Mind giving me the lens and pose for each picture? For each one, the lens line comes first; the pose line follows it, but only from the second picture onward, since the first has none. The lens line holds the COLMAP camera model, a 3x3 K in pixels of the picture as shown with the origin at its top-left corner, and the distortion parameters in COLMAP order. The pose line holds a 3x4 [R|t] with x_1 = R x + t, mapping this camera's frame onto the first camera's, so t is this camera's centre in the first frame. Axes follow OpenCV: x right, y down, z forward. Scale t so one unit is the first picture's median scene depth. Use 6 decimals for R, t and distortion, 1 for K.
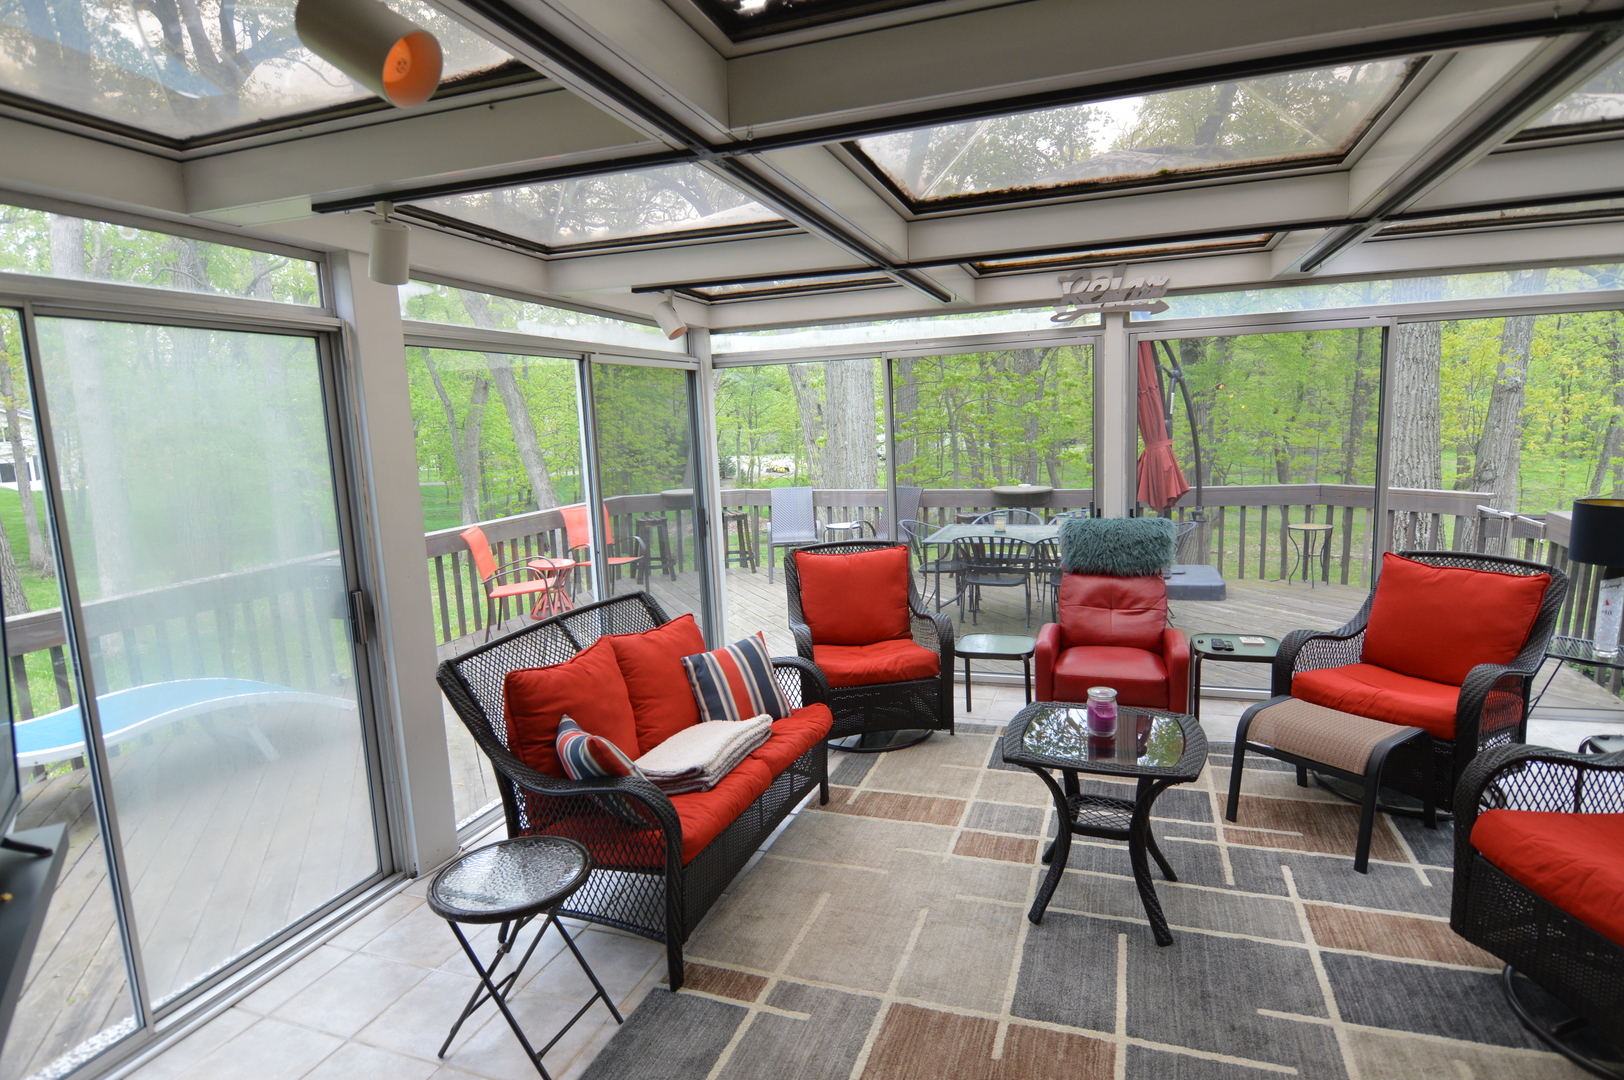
lens RADIAL K [[874.8, 0, 805.4], [0, 874.8, 538.4], [0, 0, 1]] dist [0.004554, -0.015677]
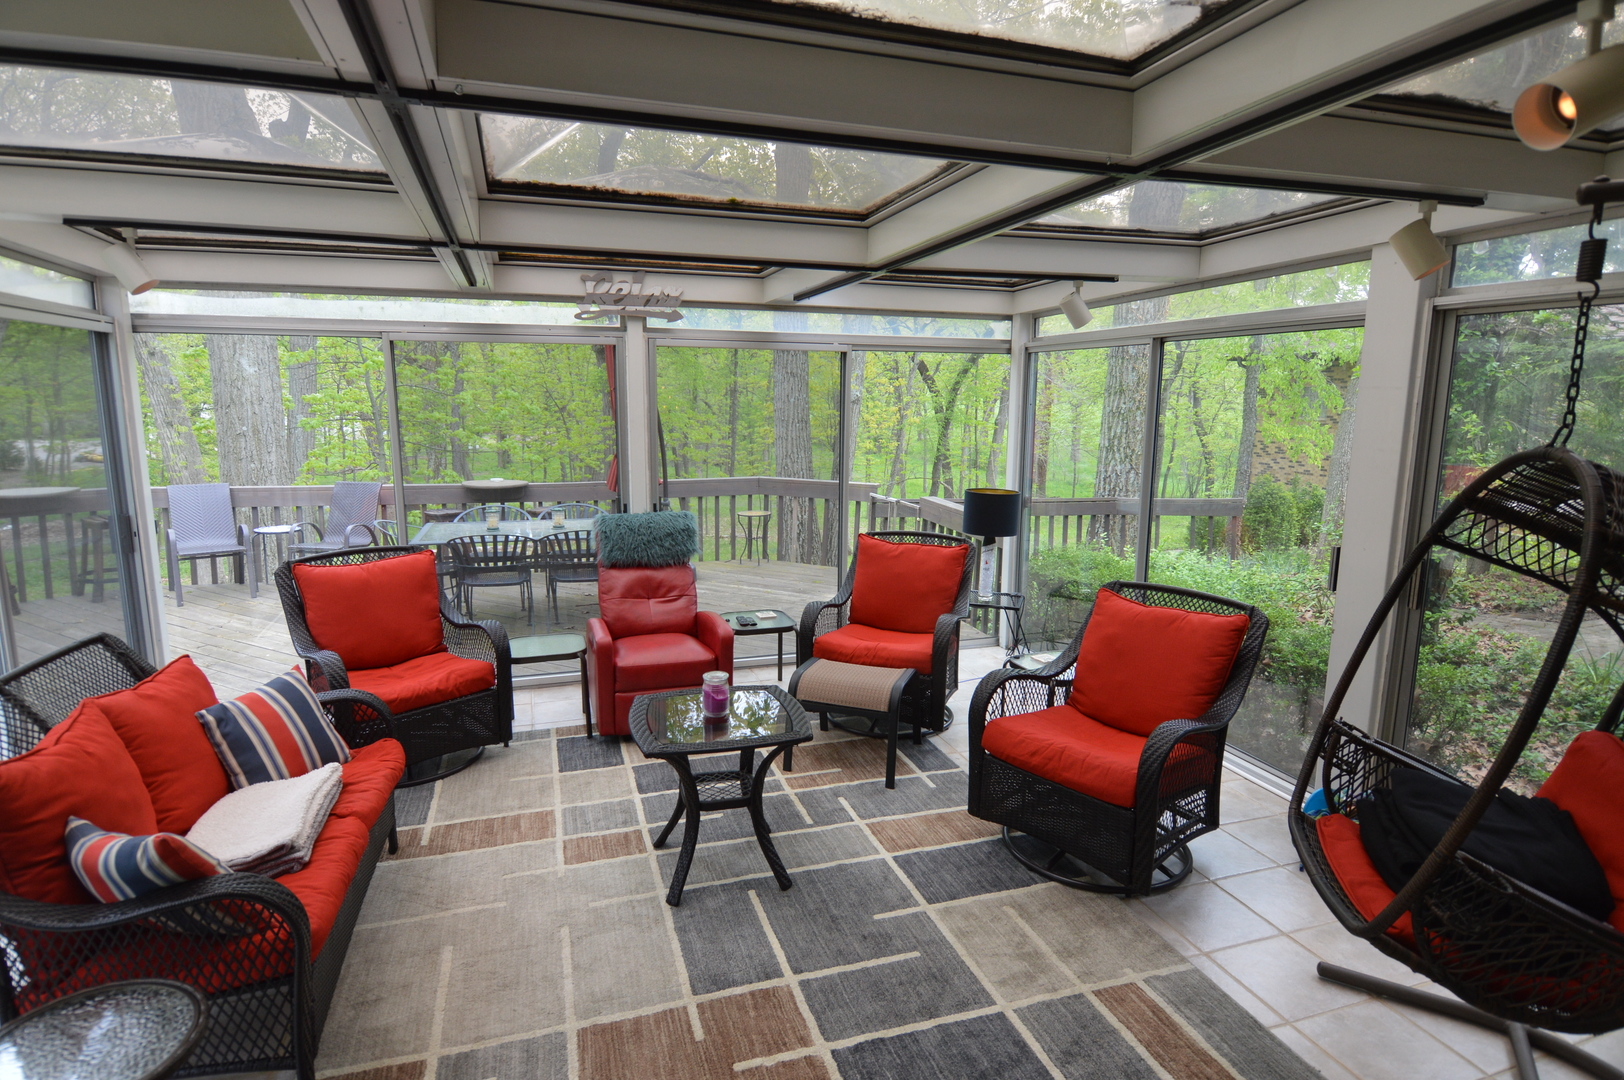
lens RADIAL K [[874.8, 0, 816.1], [0, 874.8, 536.4], [0, 0, 1]] dist [0.004554, -0.015677]
pose [[0.787330, -0.047818, 0.614675, -0.181273], [0.042735, 0.998822, 0.022964, -0.013393], [-0.615049, 0.008188, 0.788446, 0.057202]]
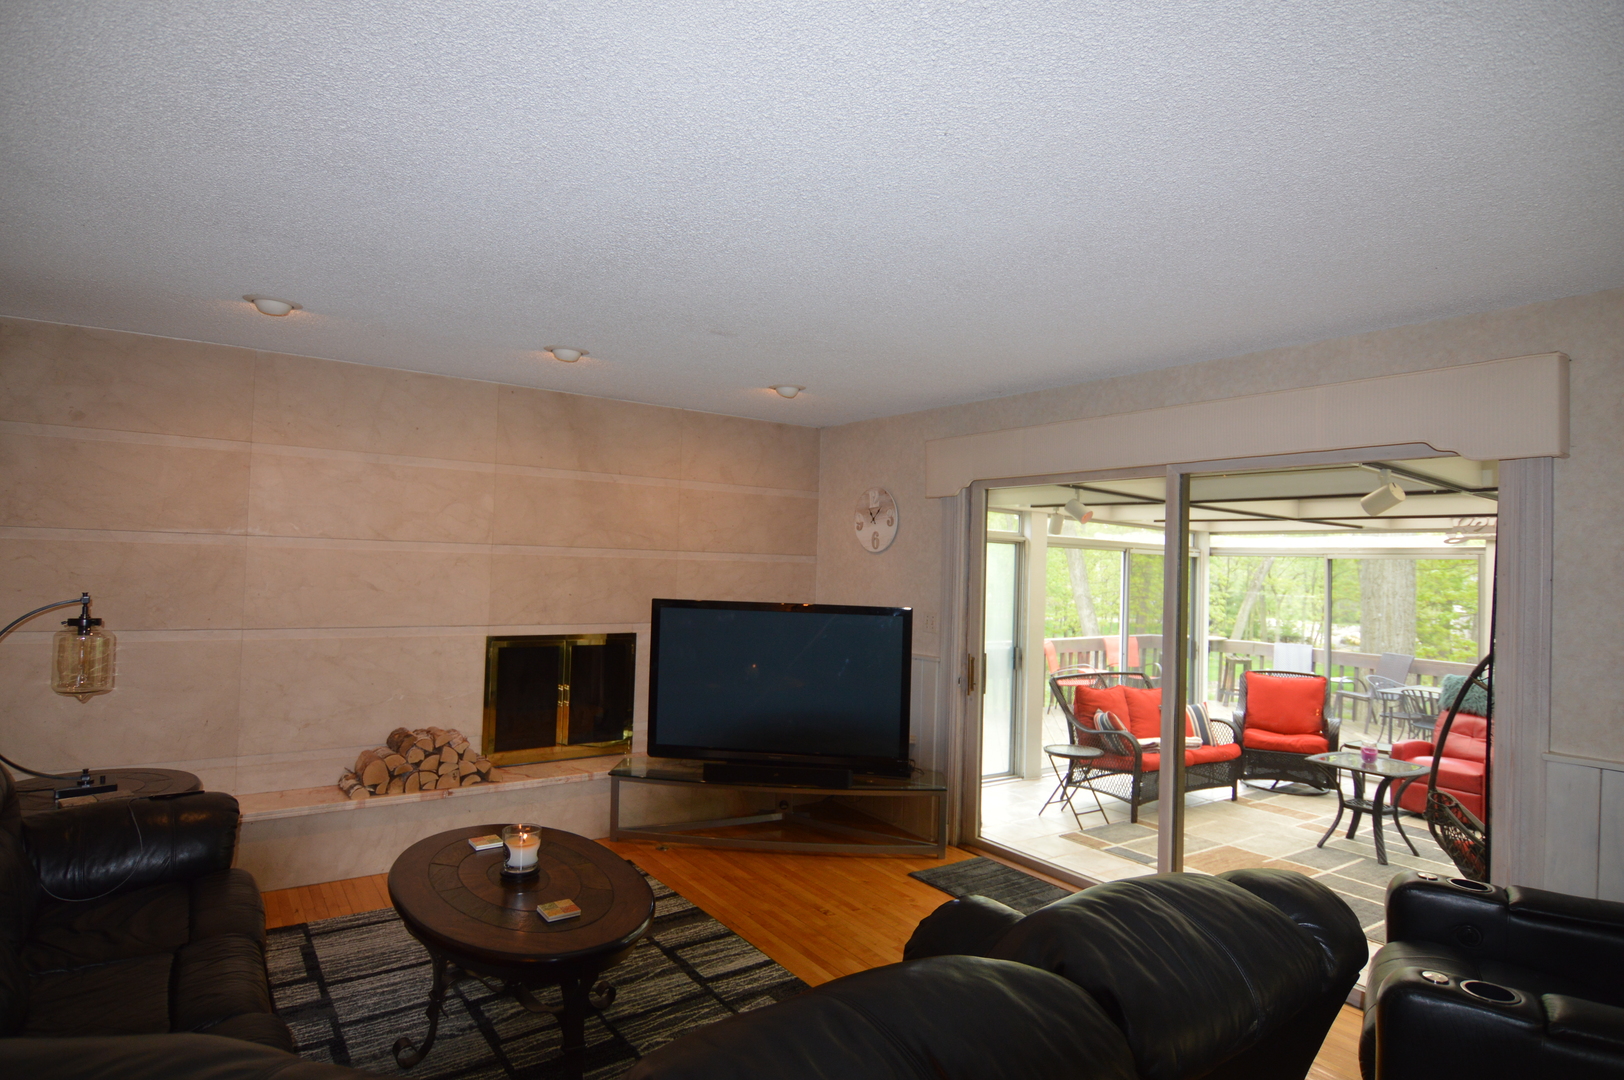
lens RADIAL K [[874.8, 0, 817.1], [0, 874.8, 541.4], [0, 0, 1]] dist [0.004554, -0.015677]
pose [[0.825520, 0.056094, -0.561579, 0.323528], [-0.146058, 0.982383, -0.116578, 0.118092], [0.545146, 0.178261, 0.819170, -1.159566]]
